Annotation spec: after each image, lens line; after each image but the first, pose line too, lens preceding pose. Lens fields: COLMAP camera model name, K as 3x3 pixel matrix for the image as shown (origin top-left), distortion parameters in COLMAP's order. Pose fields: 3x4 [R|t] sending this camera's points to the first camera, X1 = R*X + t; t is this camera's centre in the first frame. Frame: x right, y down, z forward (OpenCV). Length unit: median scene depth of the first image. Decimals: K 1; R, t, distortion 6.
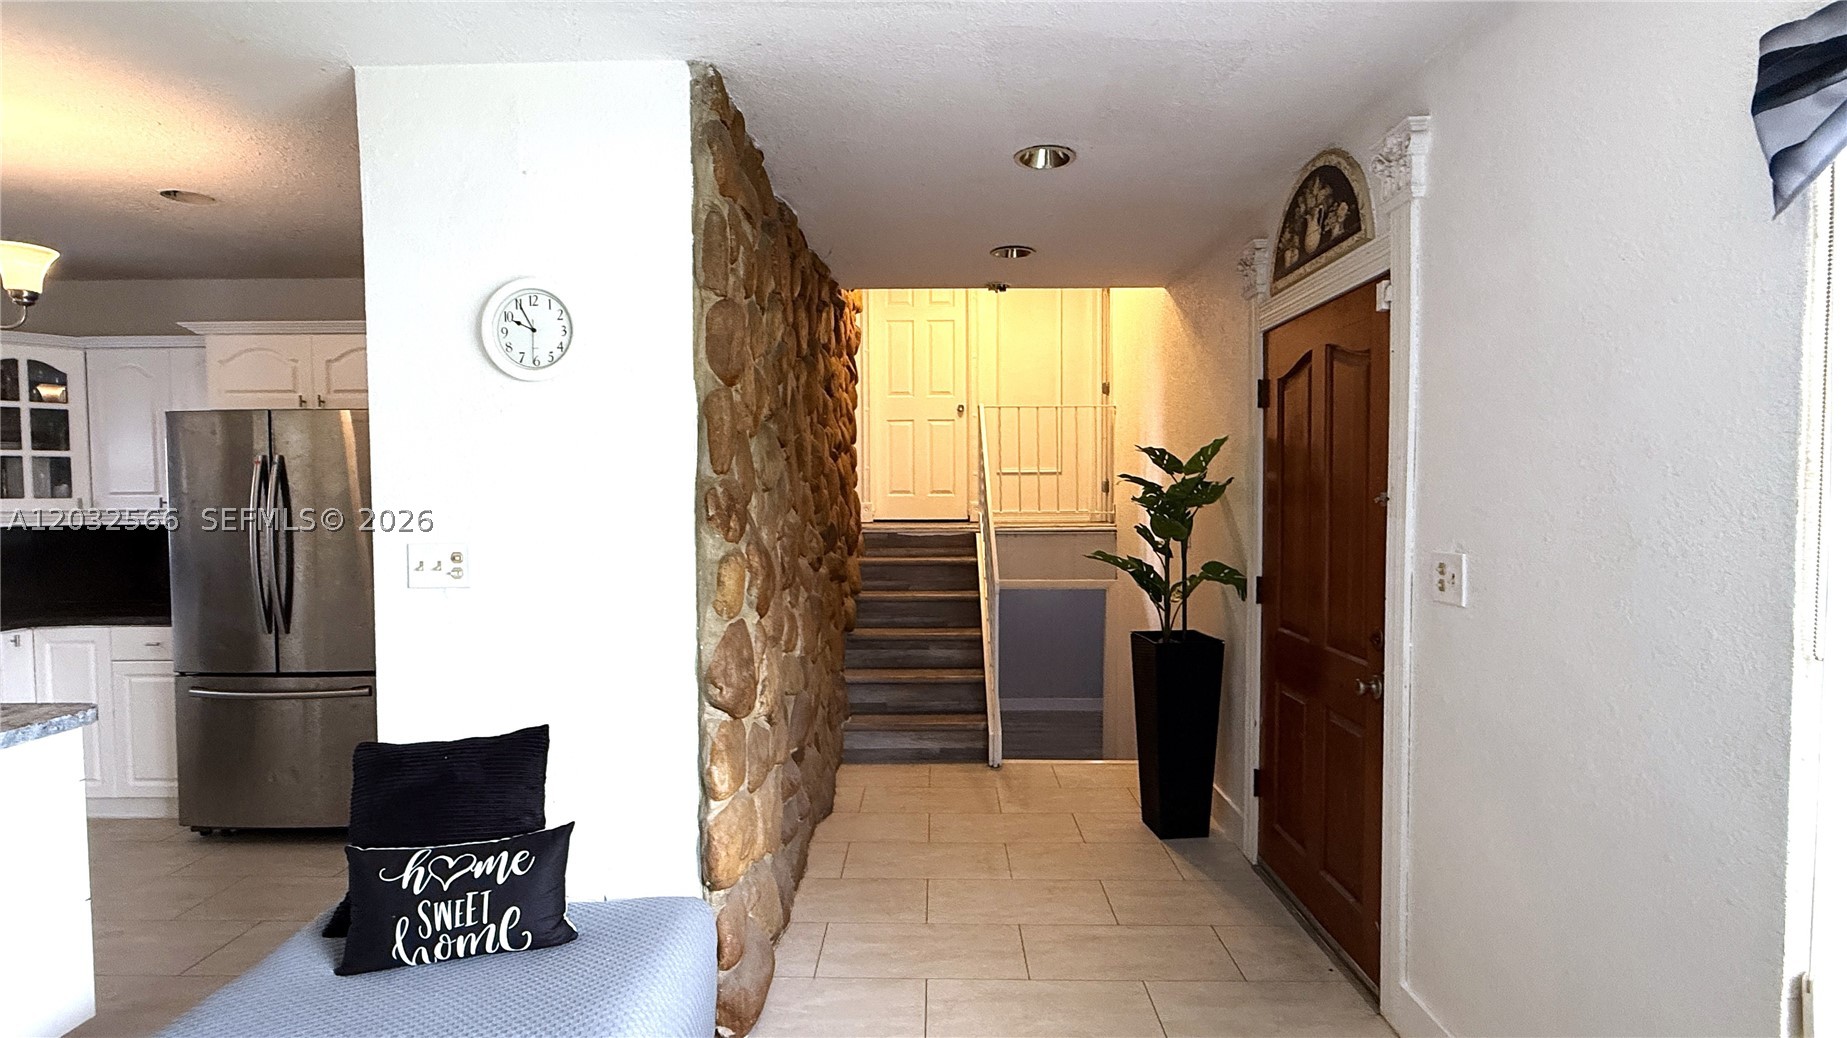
lens RADIAL K [[860.8, 0, 933.3], [0, 860.8, 520.6], [0, 0, 1]] dist [-0.003729, -0.000616]
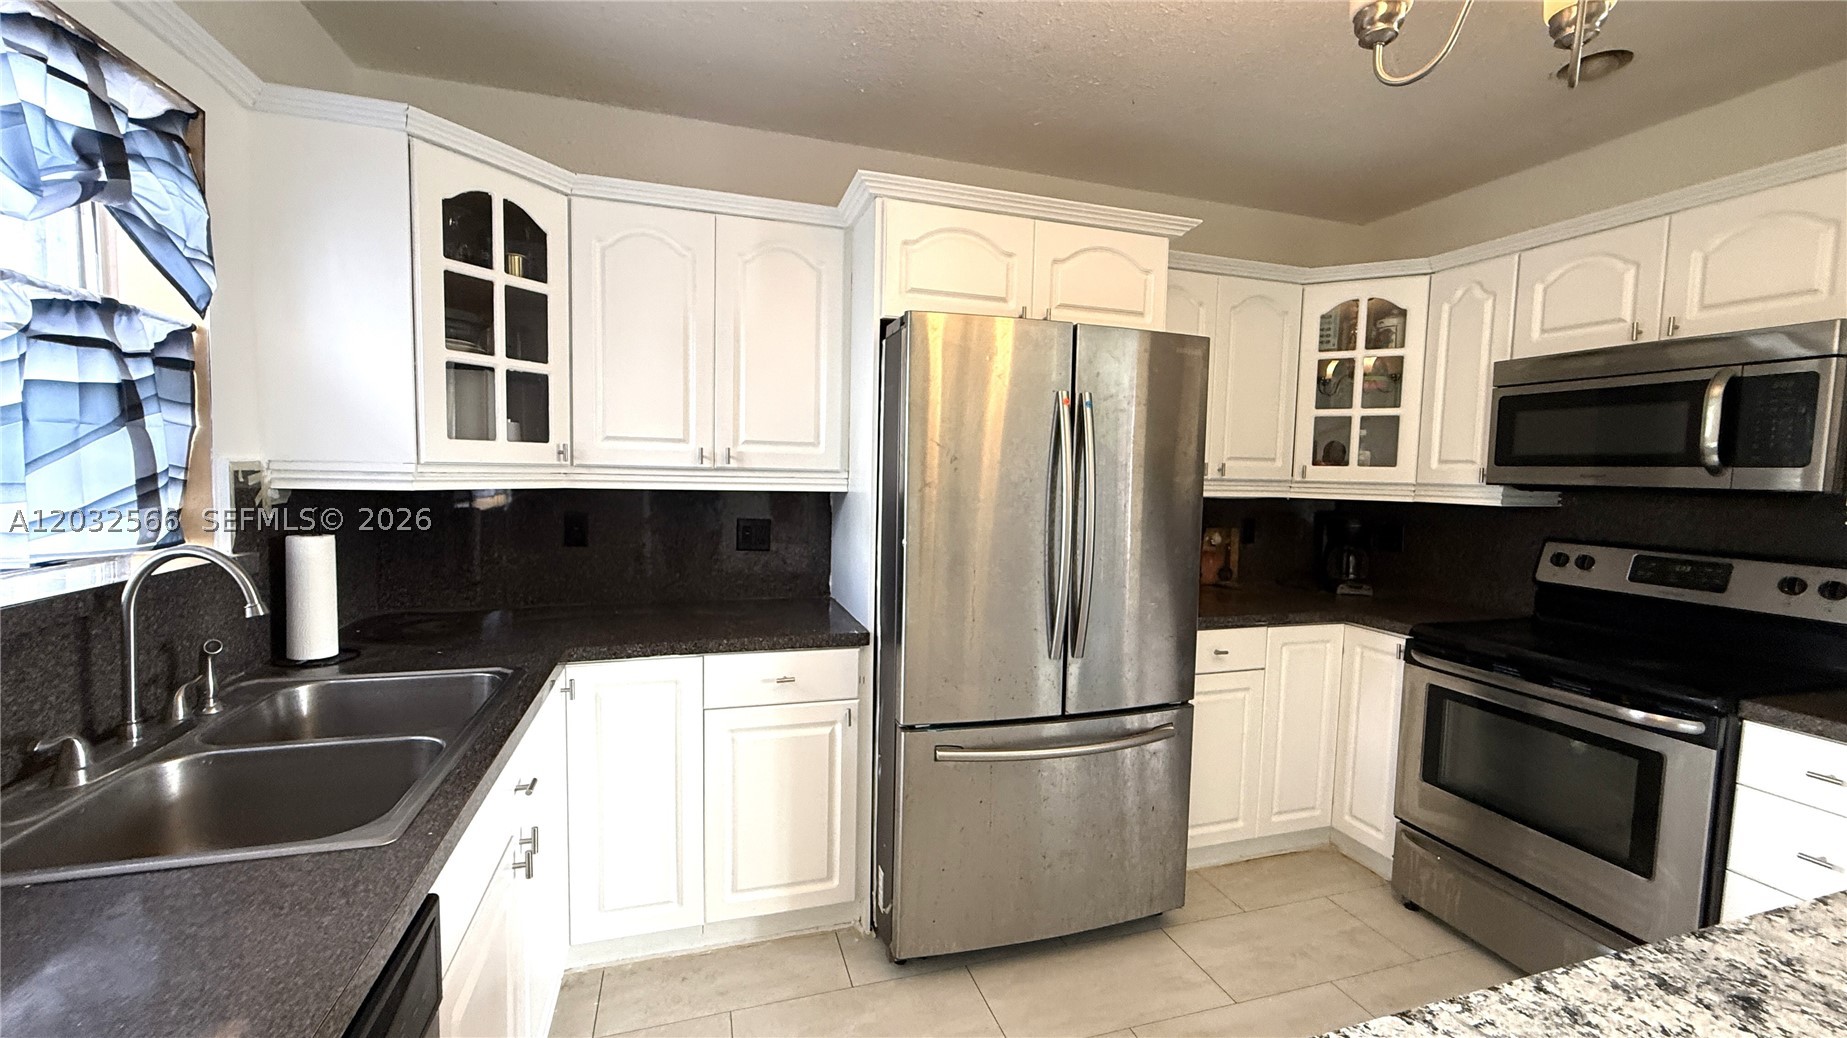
lens RADIAL K [[737.9, 0, 921.0], [0, 737.9, 522.1], [0, 0, 1]] dist [-0.000109, -0.000047]
pose [[0.950624, 0.006177, 0.310284, -1.005424], [-0.019244, 0.999051, 0.039068, 0.004140], [-0.309748, -0.043110, 0.949841, 0.464750]]
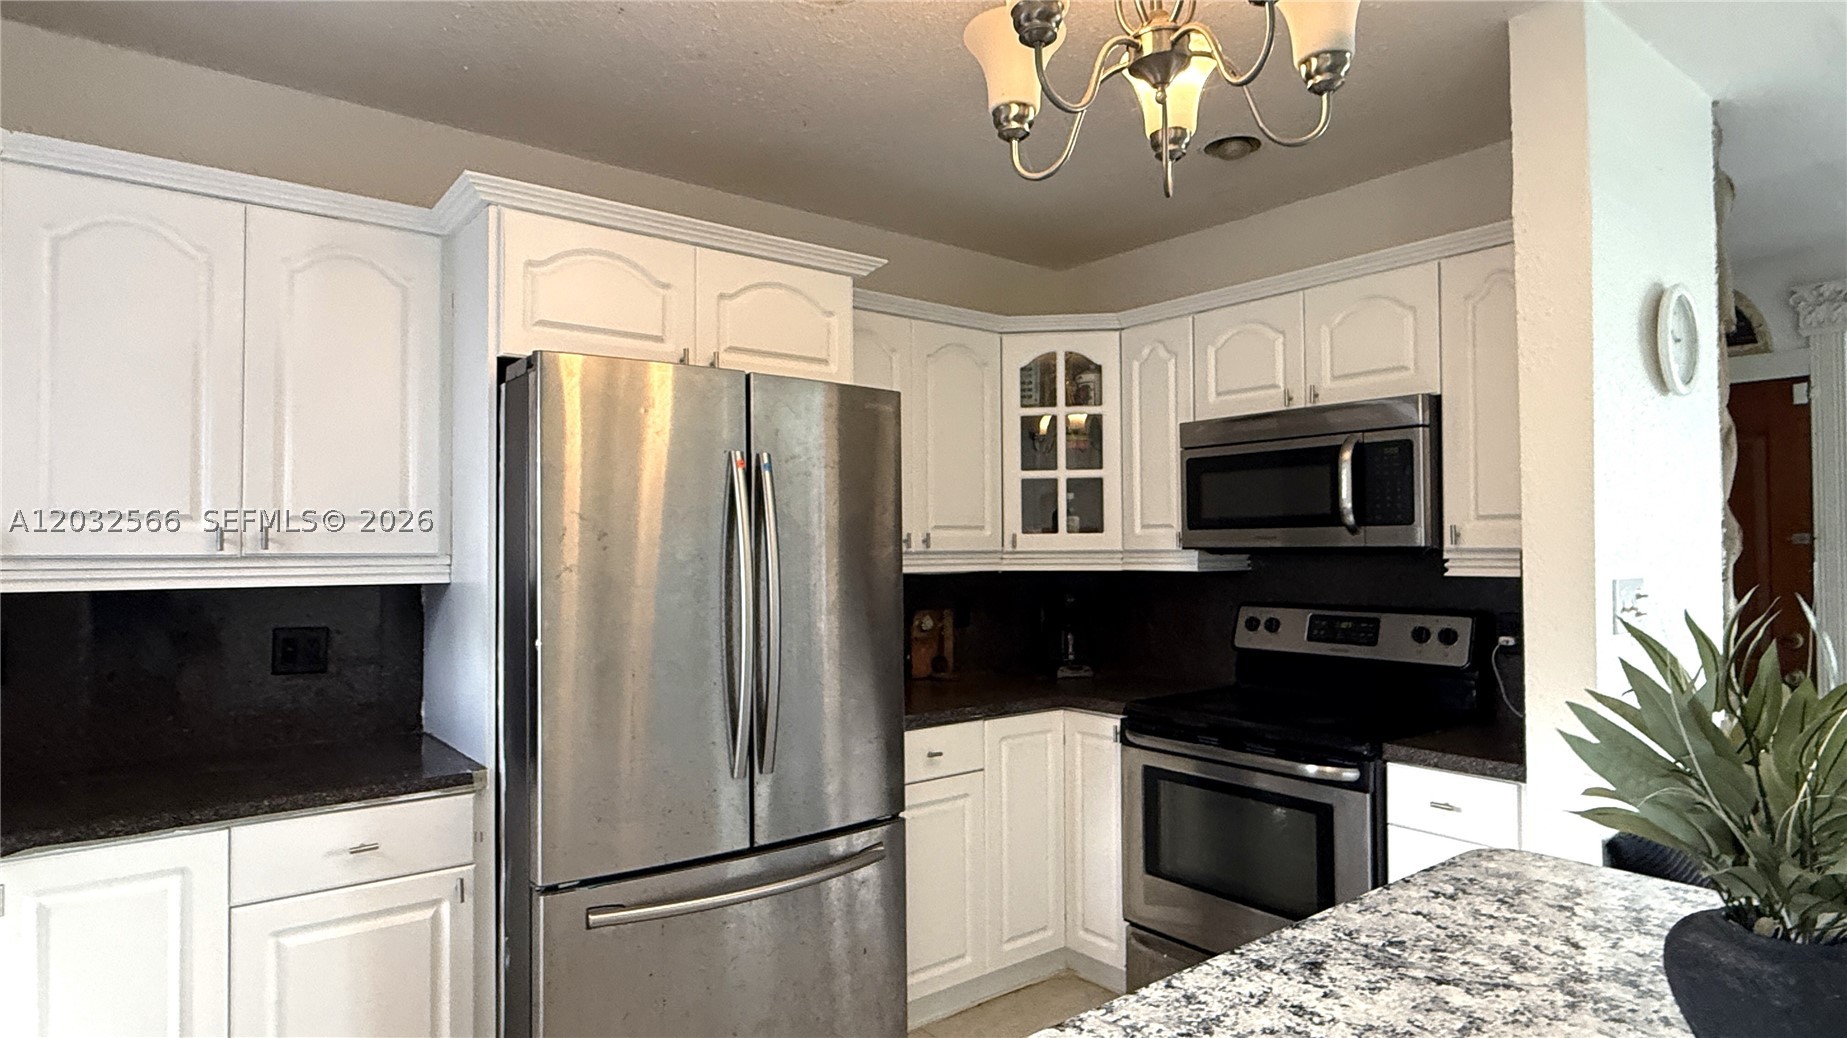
lens RADIAL K [[1012.0, 0, 921.5], [0, 1012.0, 530.2], [0, 0, 1]] dist [-0.002604, 0.001124]
pose [[0.780736, 0.014949, 0.624682, -1.037342], [0.020229, 0.998585, -0.049179, 0.008517], [-0.624533, 0.051033, 0.779329, 0.398770]]
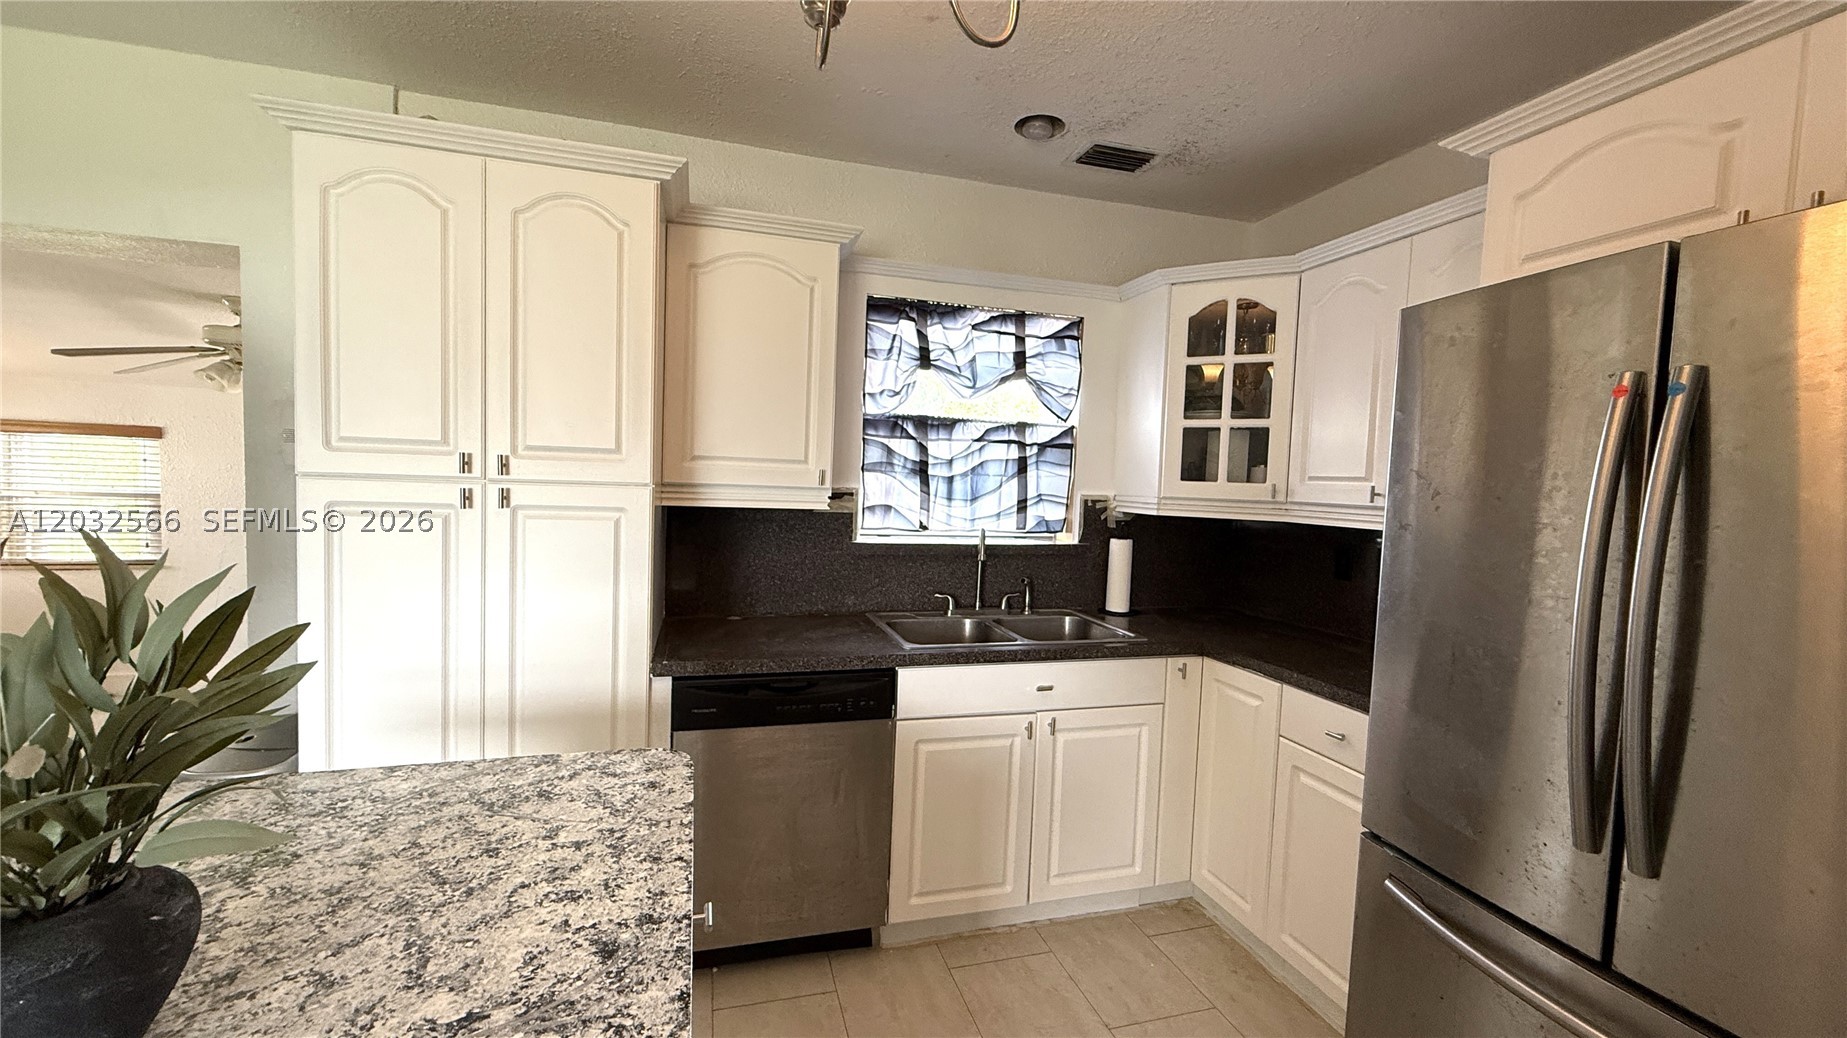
lens RADIAL K [[737.9, 0, 921.0], [0, 737.9, 522.1], [0, 0, 1]] dist [-0.000109, -0.000047]
pose [[0.286064, 0.072499, -0.955464, -0.532876], [-0.068268, 0.996142, 0.055147, -0.008935], [0.955775, 0.049452, 0.289910, 0.590124]]
